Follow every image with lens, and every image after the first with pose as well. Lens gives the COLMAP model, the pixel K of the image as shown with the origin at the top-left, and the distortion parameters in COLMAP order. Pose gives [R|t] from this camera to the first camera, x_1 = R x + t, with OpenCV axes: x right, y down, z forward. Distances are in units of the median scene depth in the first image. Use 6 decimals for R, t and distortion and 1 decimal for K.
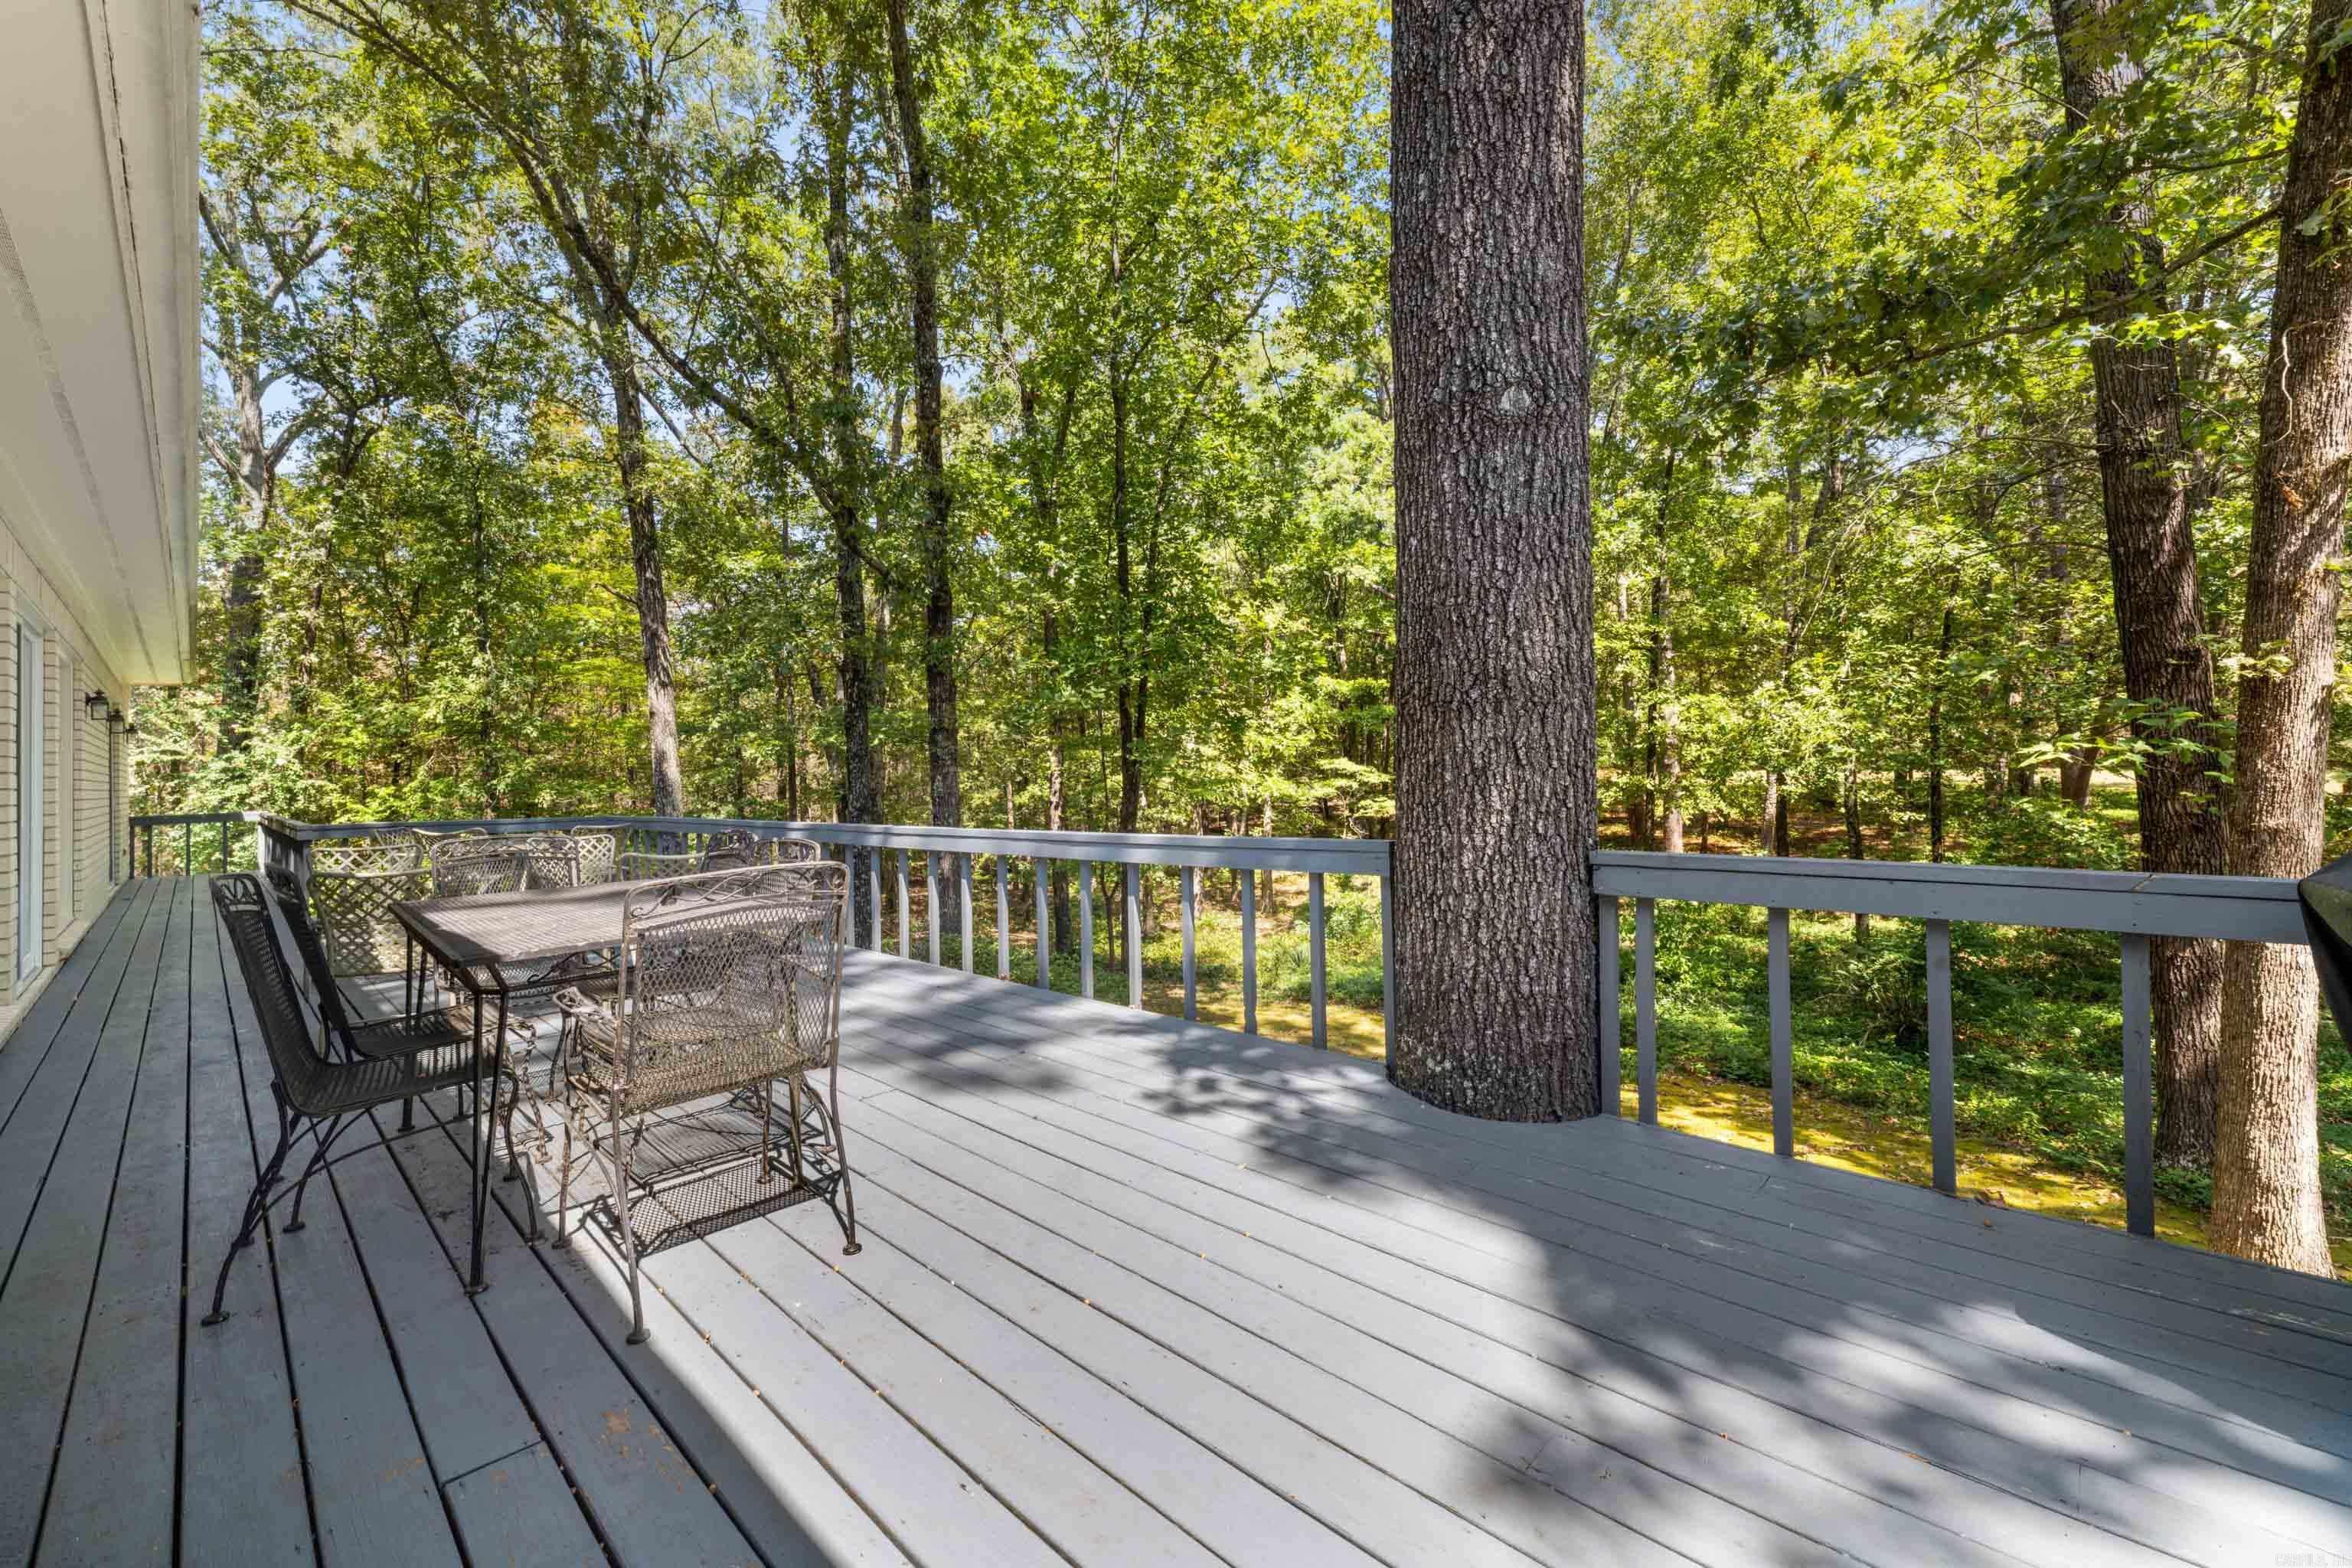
lens RADIAL K [[952.7, 0, 1171.5], [0, 952.7, 765.7], [0, 0, 1]] dist [0.000443, 0.000028]
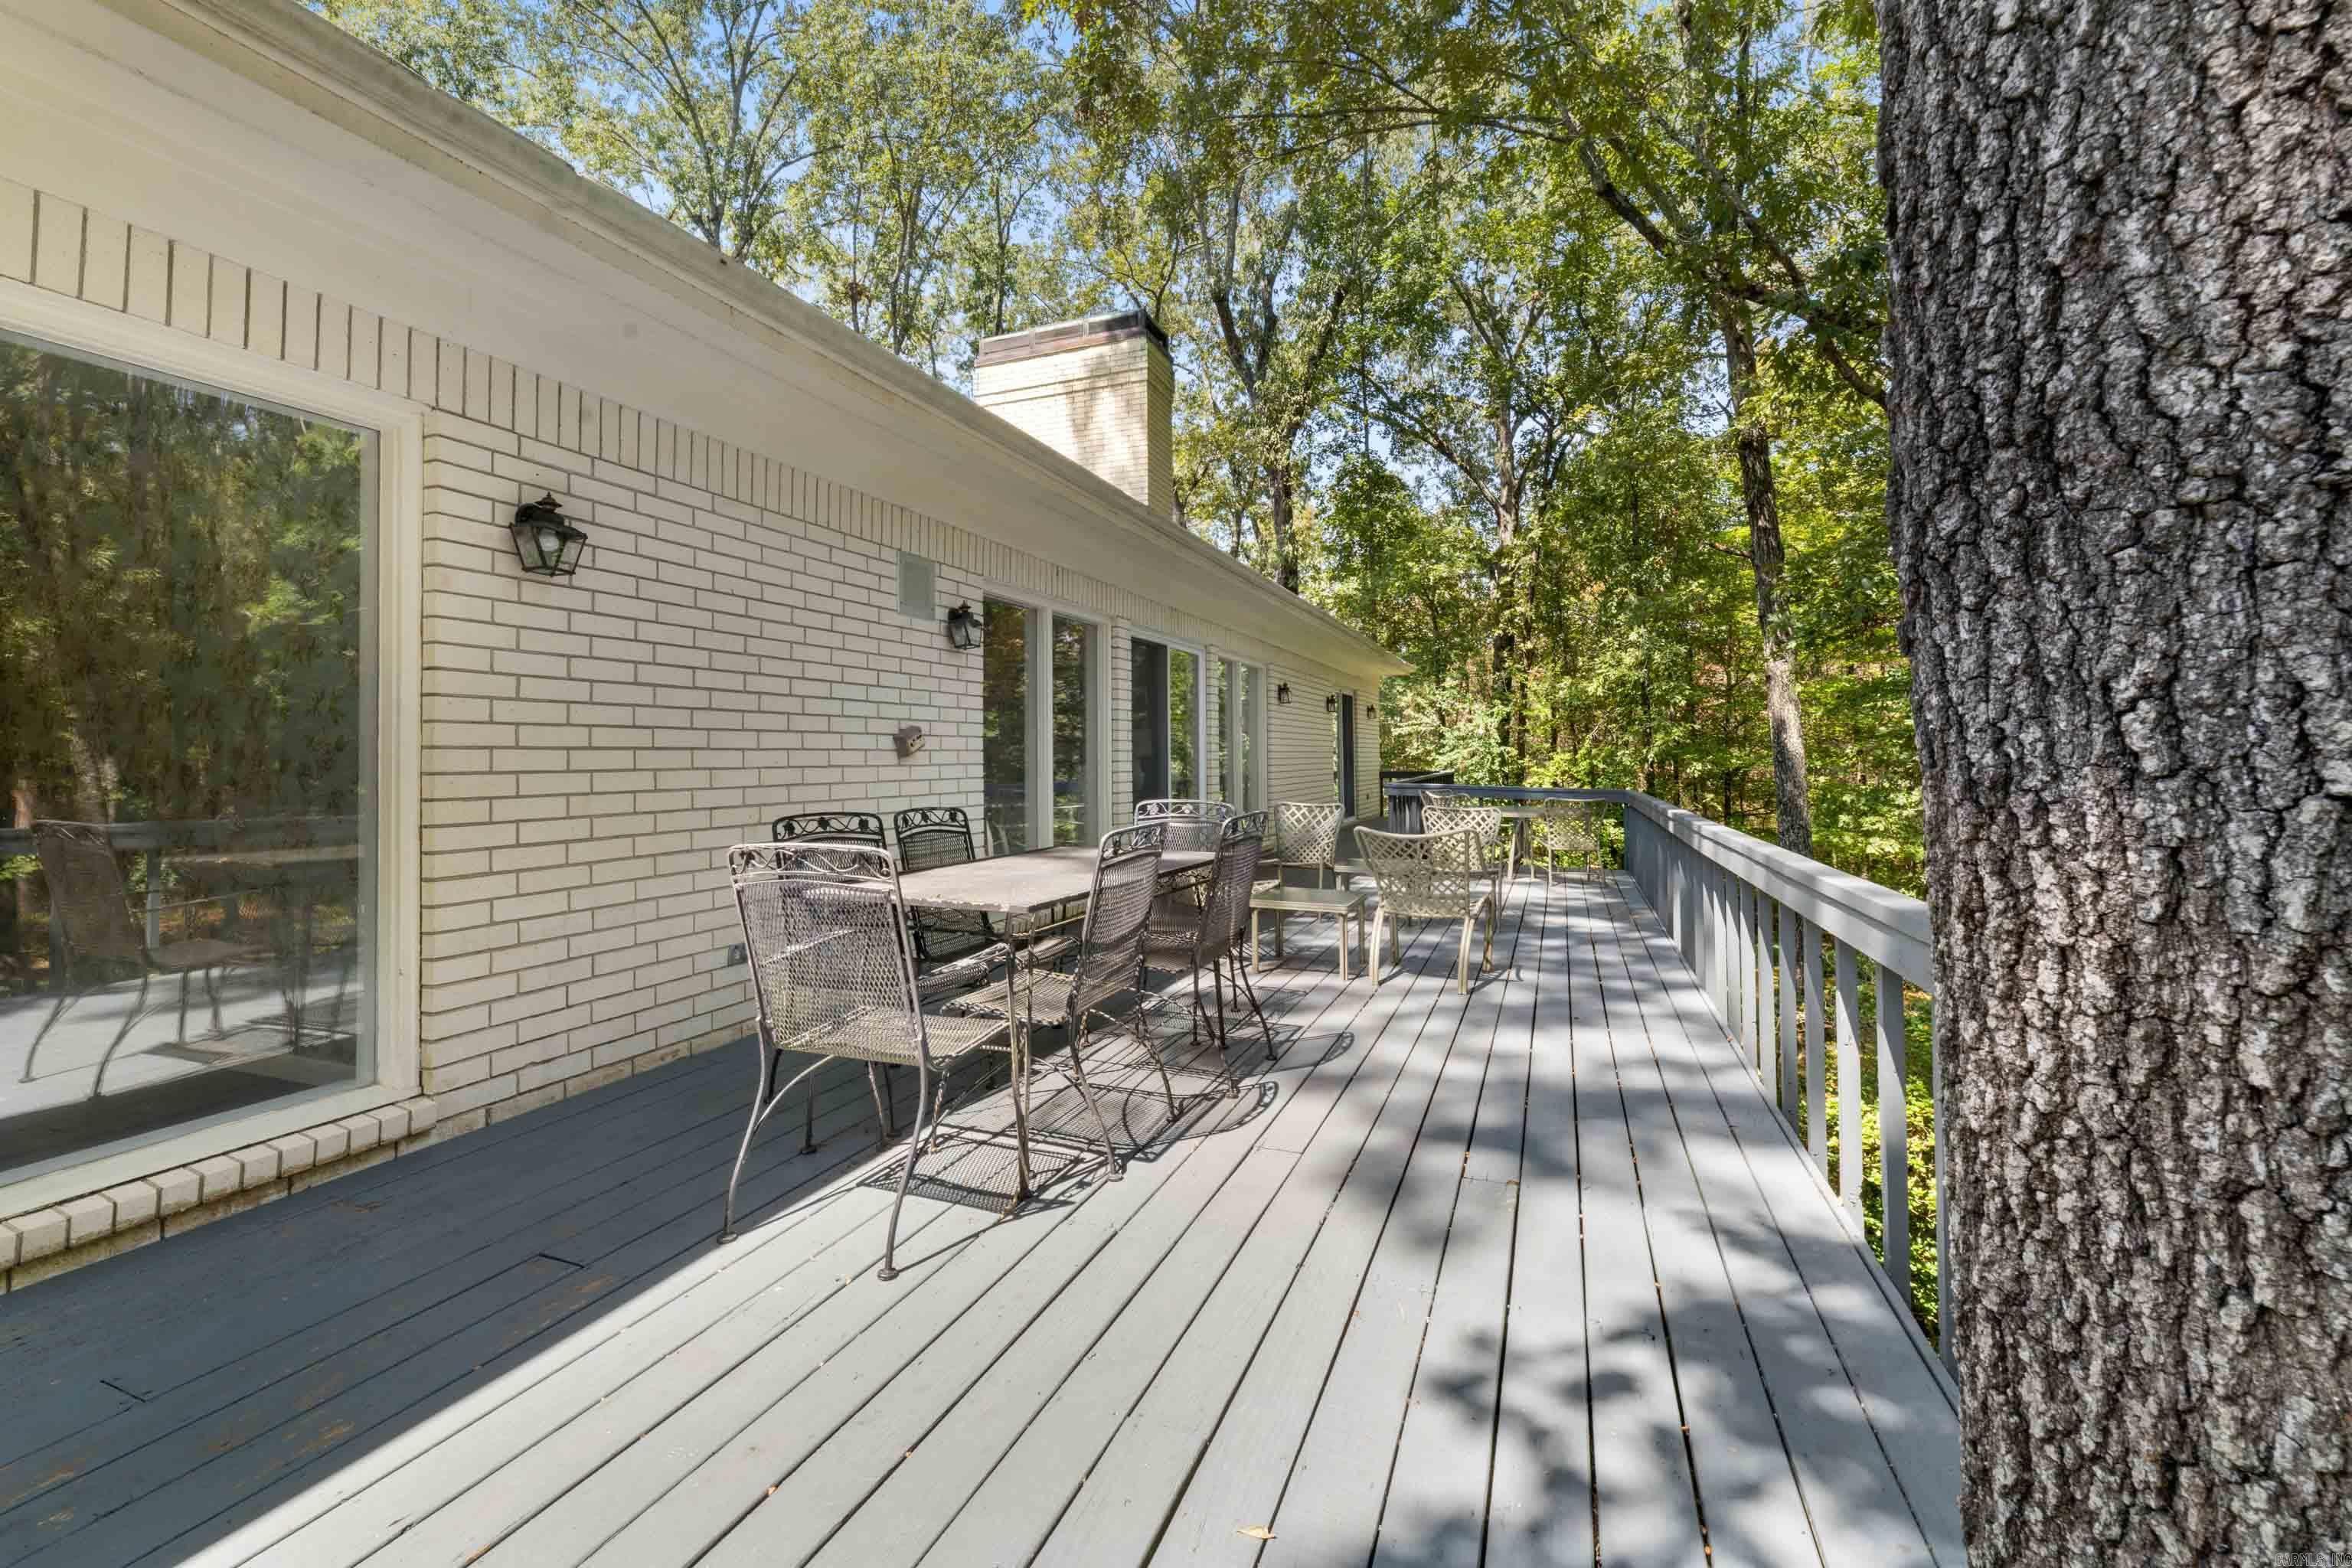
lens RADIAL K [[989.1, 0, 1168.0], [0, 989.1, 720.4], [0, 0, 1]] dist [0.000703, 0.000083]
pose [[0.384776, -0.009439, -0.922962, 0.483734], [-0.003279, 0.999927, -0.011593, -0.010682], [0.923004, 0.007487, 0.384718, 0.653193]]
